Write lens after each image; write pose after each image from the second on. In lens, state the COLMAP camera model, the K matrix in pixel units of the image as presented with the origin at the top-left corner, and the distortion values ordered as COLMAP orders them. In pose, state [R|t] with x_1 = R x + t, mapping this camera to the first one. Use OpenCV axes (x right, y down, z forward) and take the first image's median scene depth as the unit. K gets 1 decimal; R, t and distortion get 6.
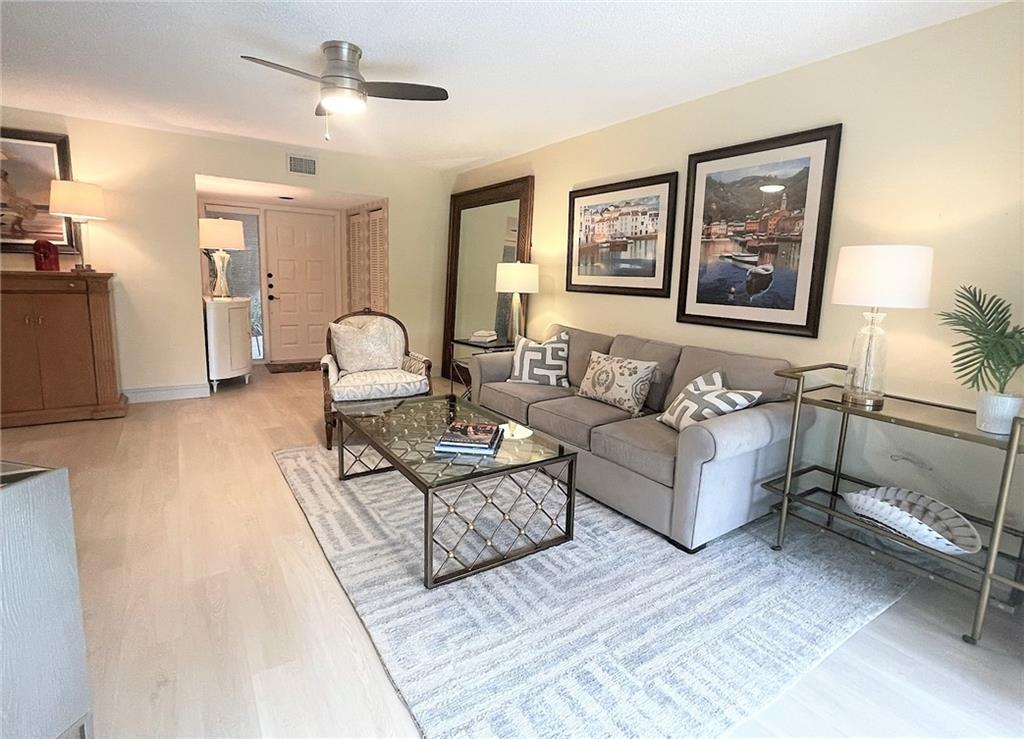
lens RADIAL K [[498.3, 0, 515.1], [0, 498.3, 348.3], [0, 0, 1]] dist [-0.003837, -0.000849]
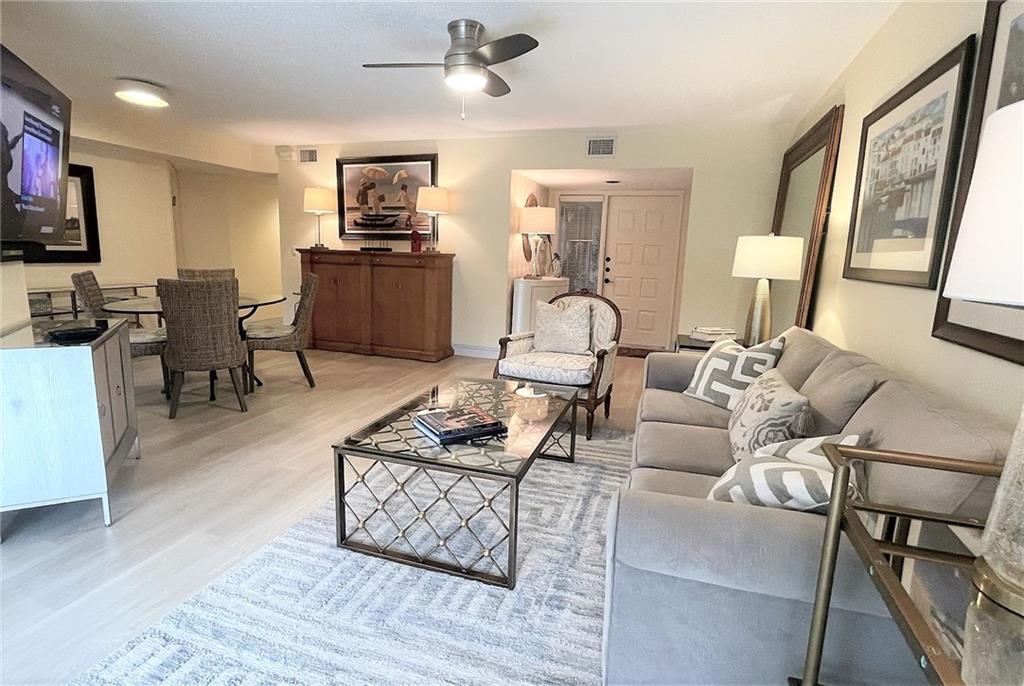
lens RADIAL K [[524.5, 0, 511.7], [0, 524.5, 344.0], [0, 0, 1]] dist [-0.001452, 0.000337]
pose [[0.611472, 0.125602, -0.781234, 0.466911], [-0.126578, 0.990133, 0.060115, -0.022722], [0.781076, 0.062129, 0.621338, 0.322742]]
